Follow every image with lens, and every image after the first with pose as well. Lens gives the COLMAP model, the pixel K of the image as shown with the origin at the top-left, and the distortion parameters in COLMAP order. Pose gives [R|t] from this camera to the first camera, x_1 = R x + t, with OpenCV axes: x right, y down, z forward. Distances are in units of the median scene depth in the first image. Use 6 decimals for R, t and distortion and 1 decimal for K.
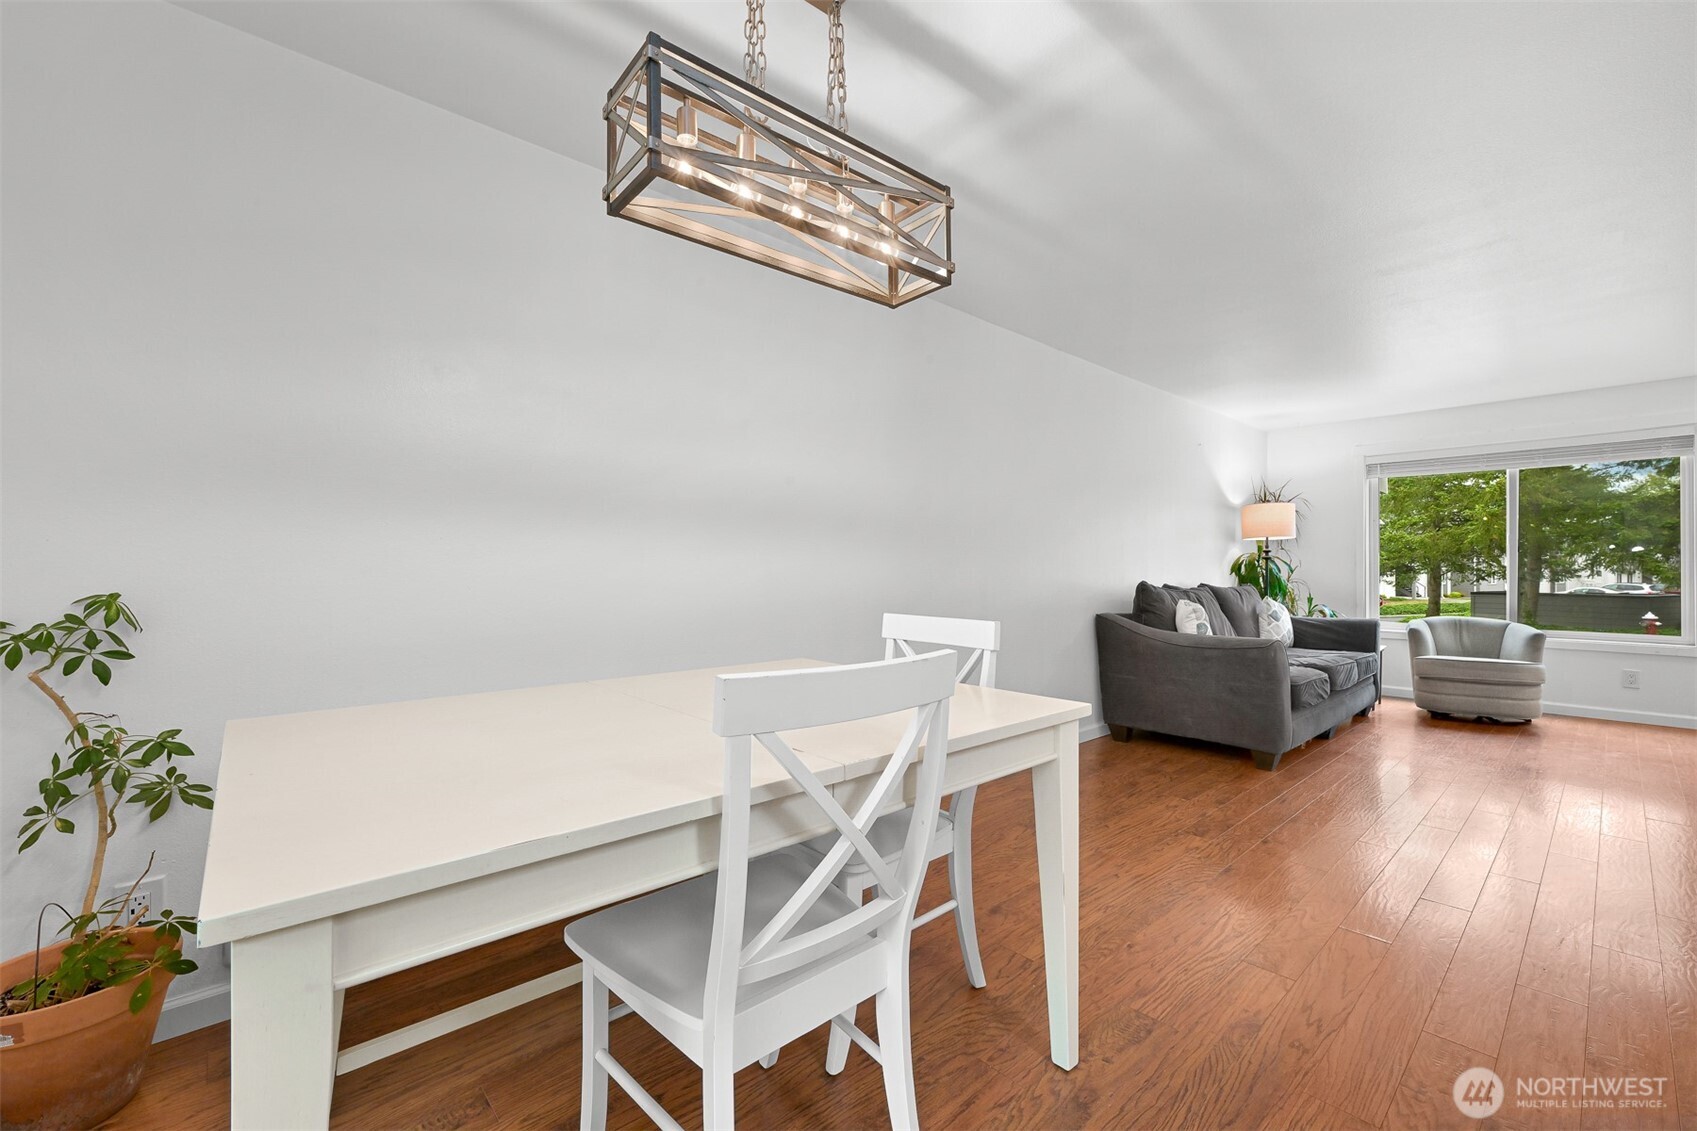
lens RADIAL K [[700.0, 0, 847.6], [0, 700.0, 567.1], [0, 0, 1]] dist [-0.001280, 0.001727]
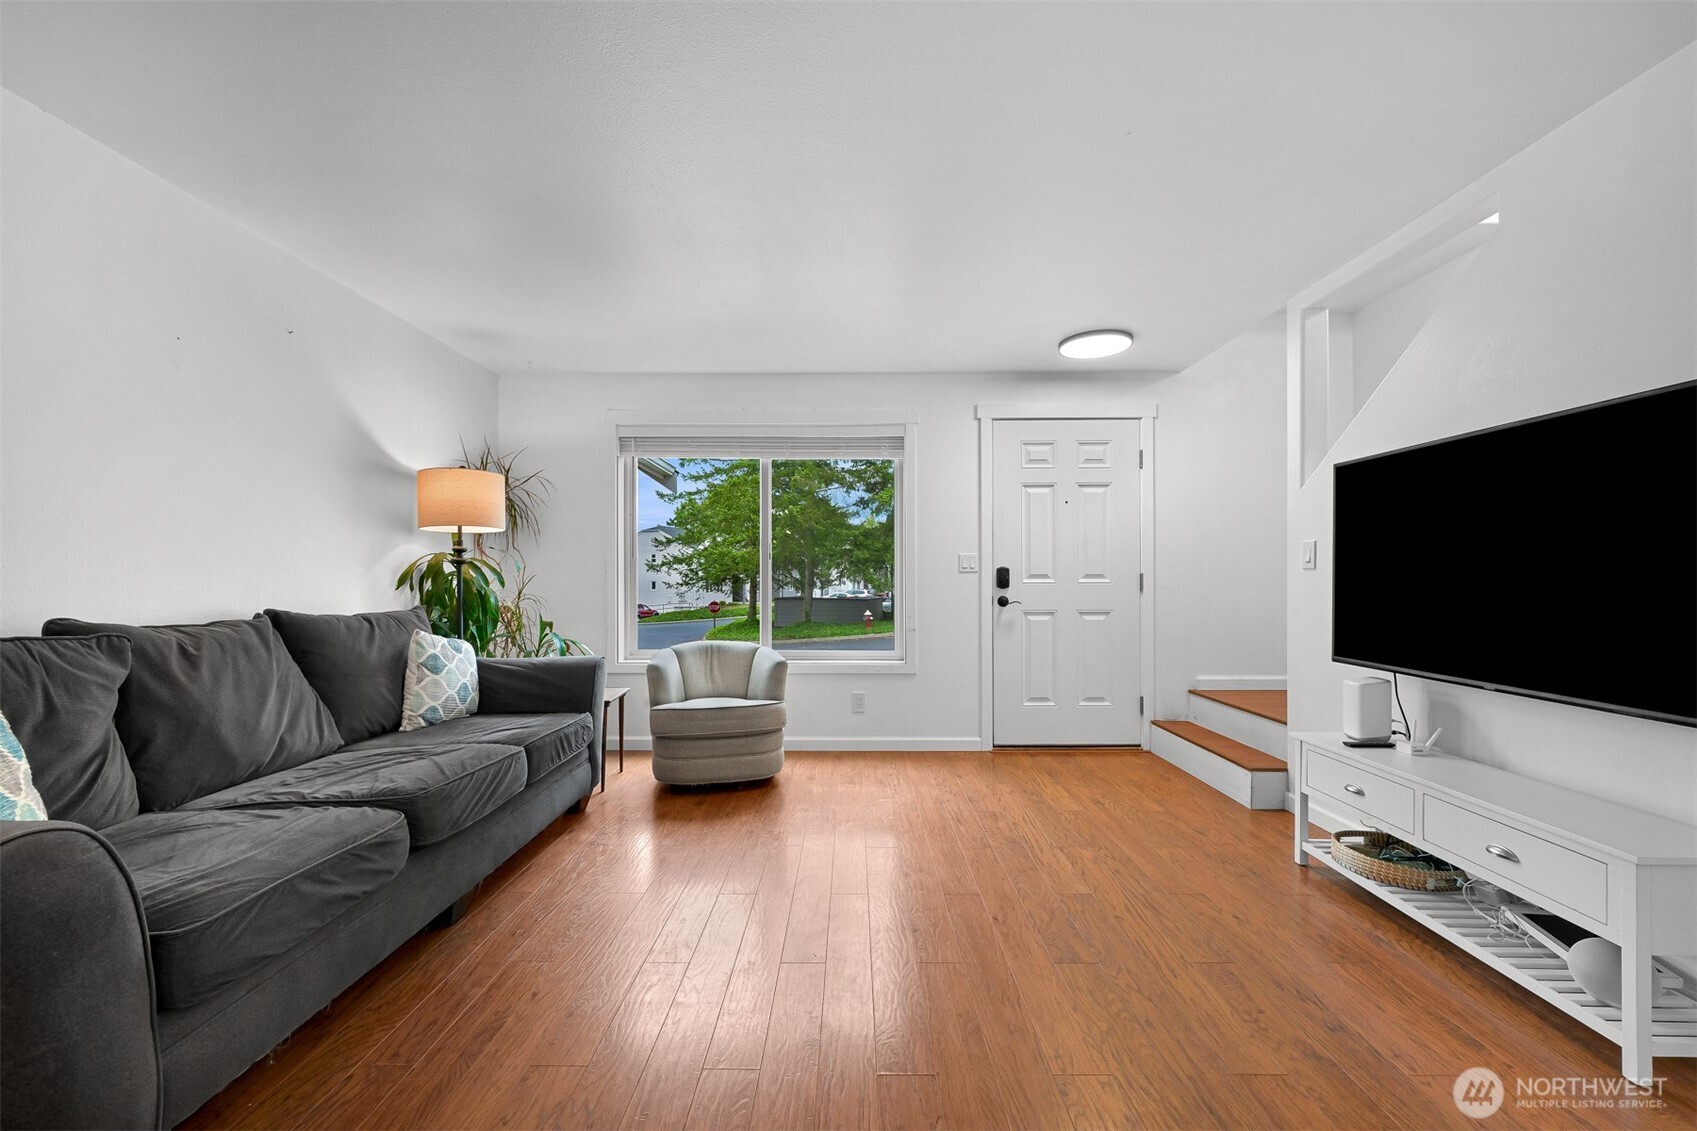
lens RADIAL K [[675.9, 0, 841.8], [0, 675.9, 582.4], [0, 0, 1]] dist [-0.001701, 0.000312]
pose [[0.685611, -0.003442, 0.727960, 0.390409], [-0.001480, 0.999980, 0.006122, 0.000871], [-0.727966, -0.005275, 0.685593, 0.348863]]
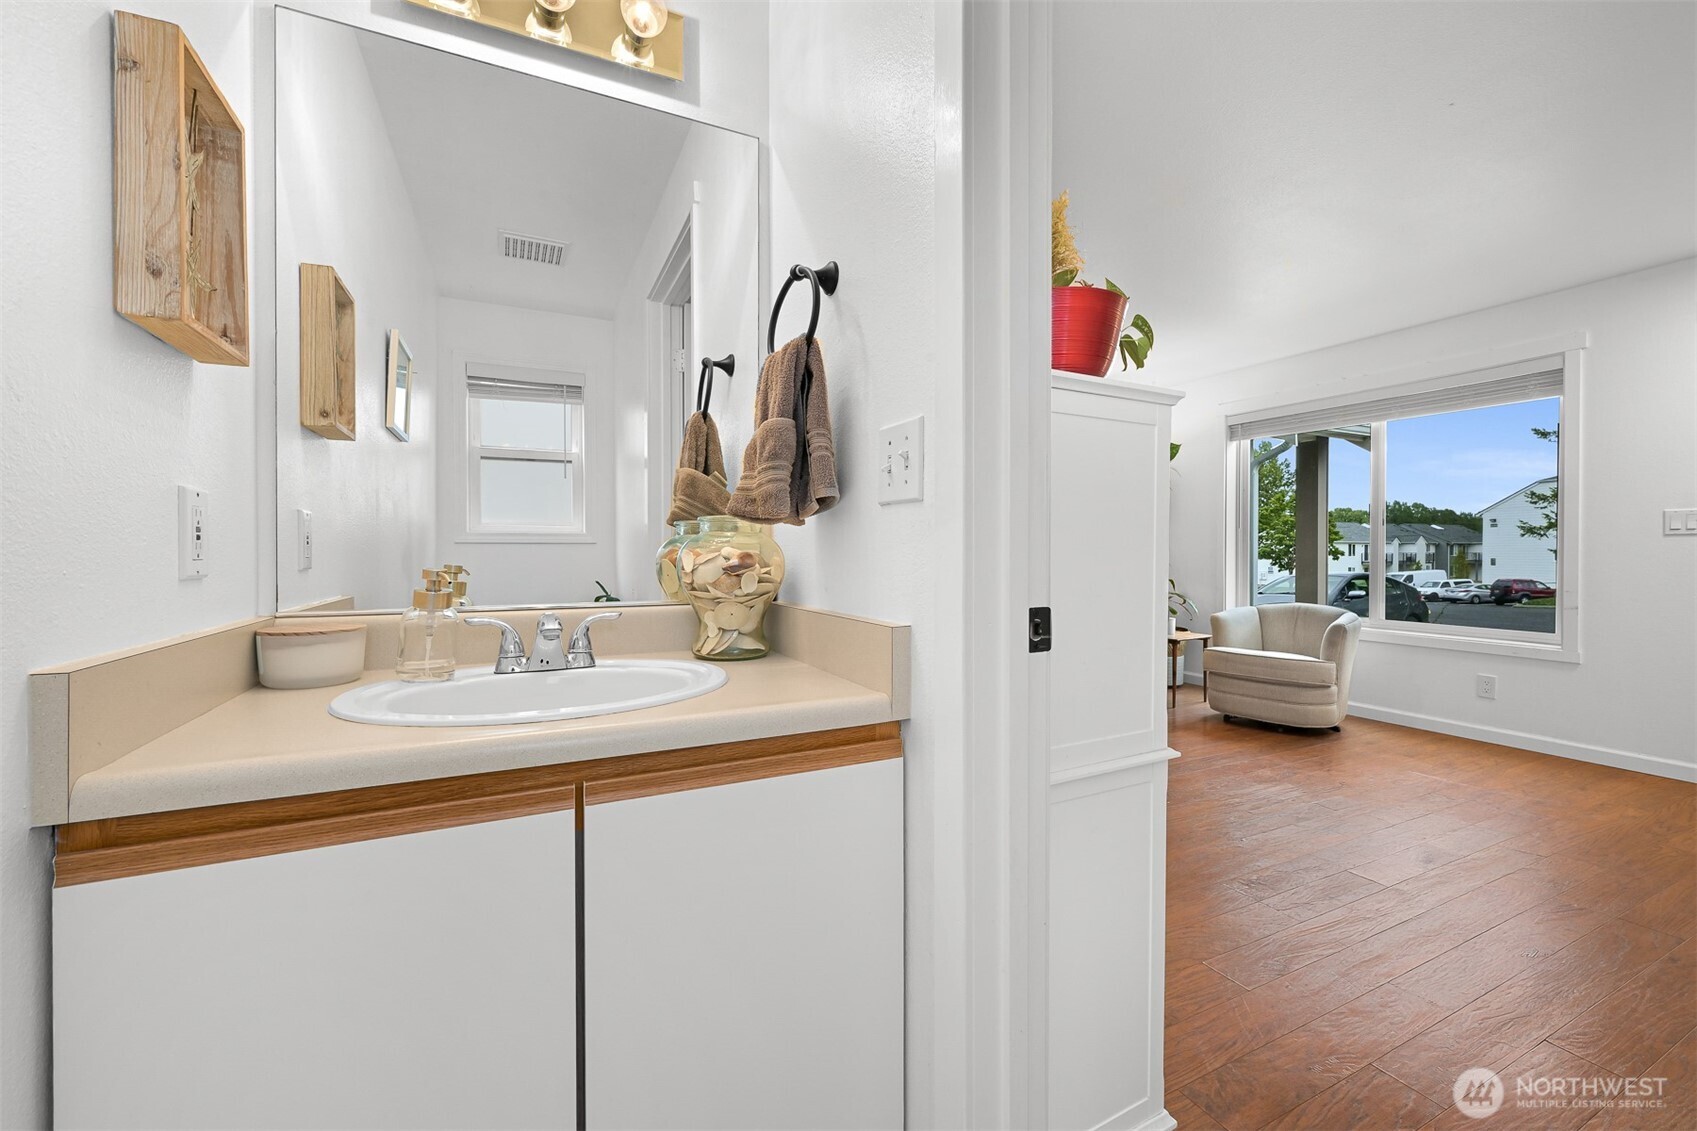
lens RADIAL K [[675.9, 0, 854.7], [0, 675.9, 557.1], [0, 0, 1]] dist [-0.001701, 0.000312]
pose [[0.961476, 0.001329, -0.274885, 0.531989], [0.002902, 0.999884, 0.014985, 0.001625], [0.274873, -0.015205, 0.961360, 0.071070]]
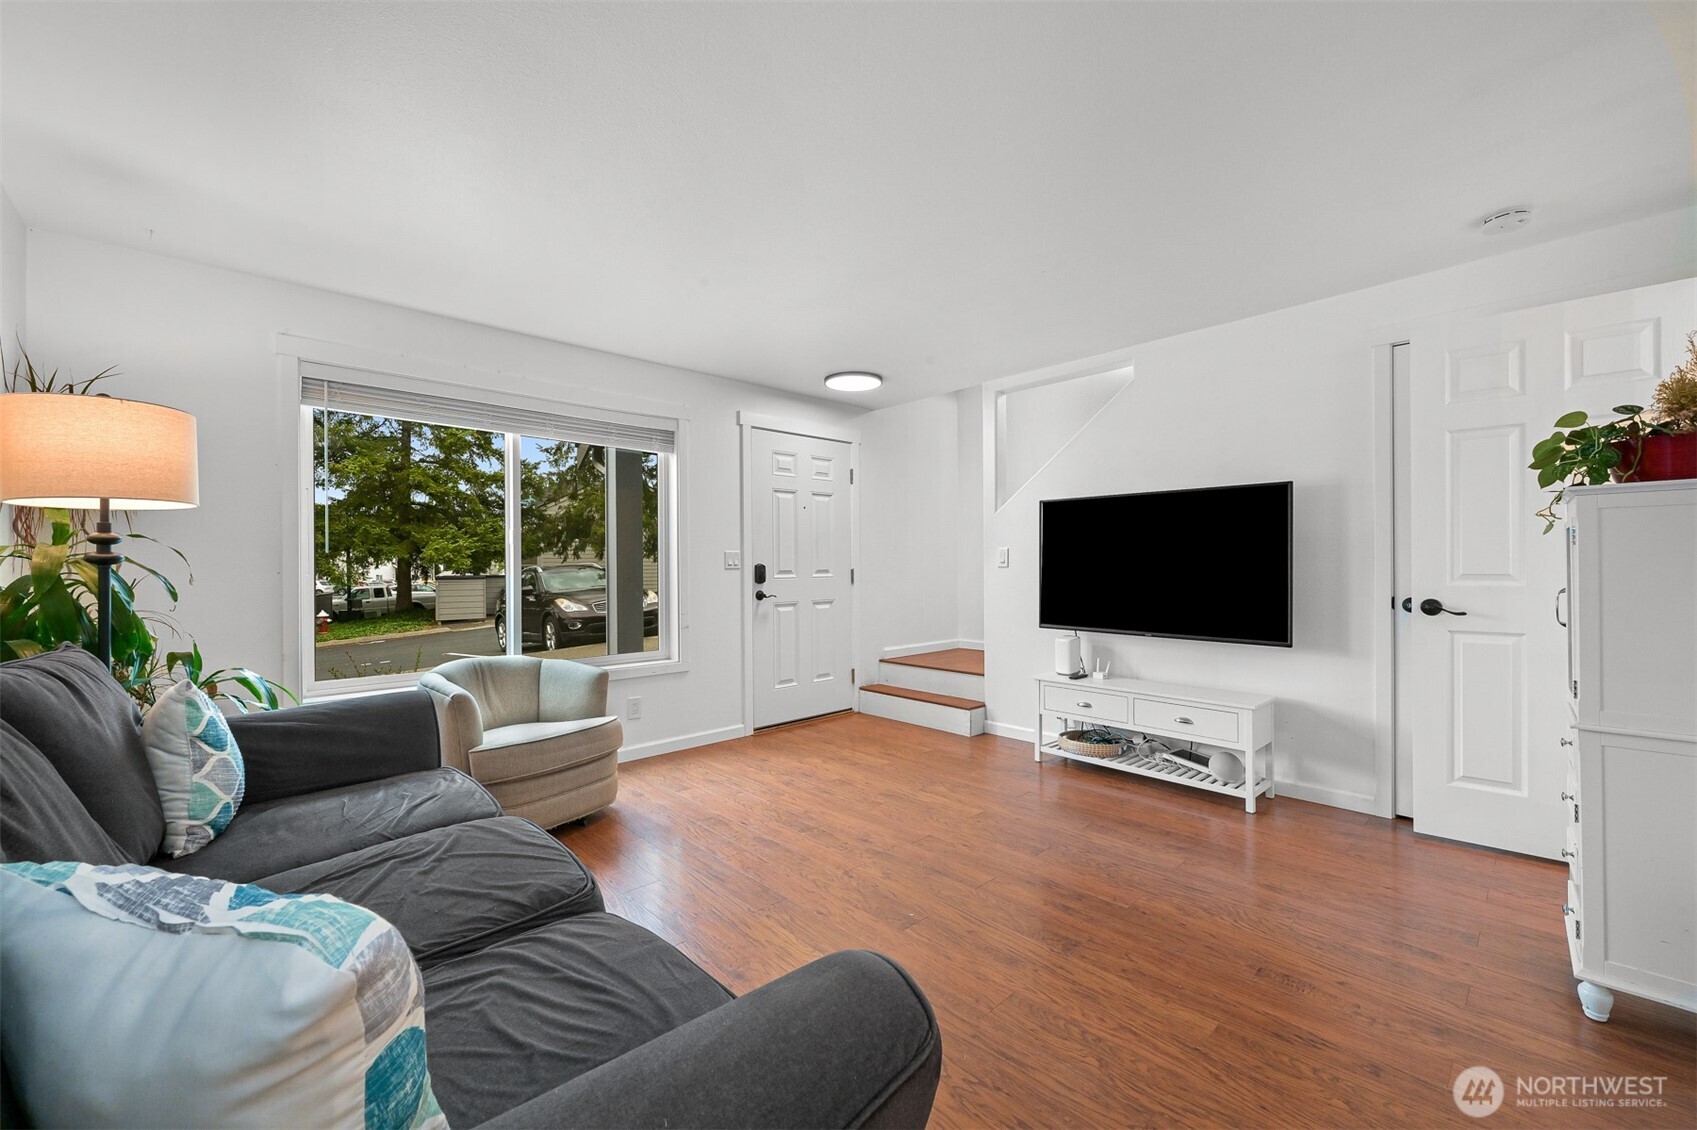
lens RADIAL K [[675.9, 0, 847.9], [0, 675.9, 567.6], [0, 0, 1]] dist [-0.001701, 0.000312]
pose [[-0.013384, -0.002867, 0.999906, 0.250374], [0.003635, 0.999989, 0.002916, -0.008775], [-0.999904, 0.003673, -0.013373, 0.618407]]
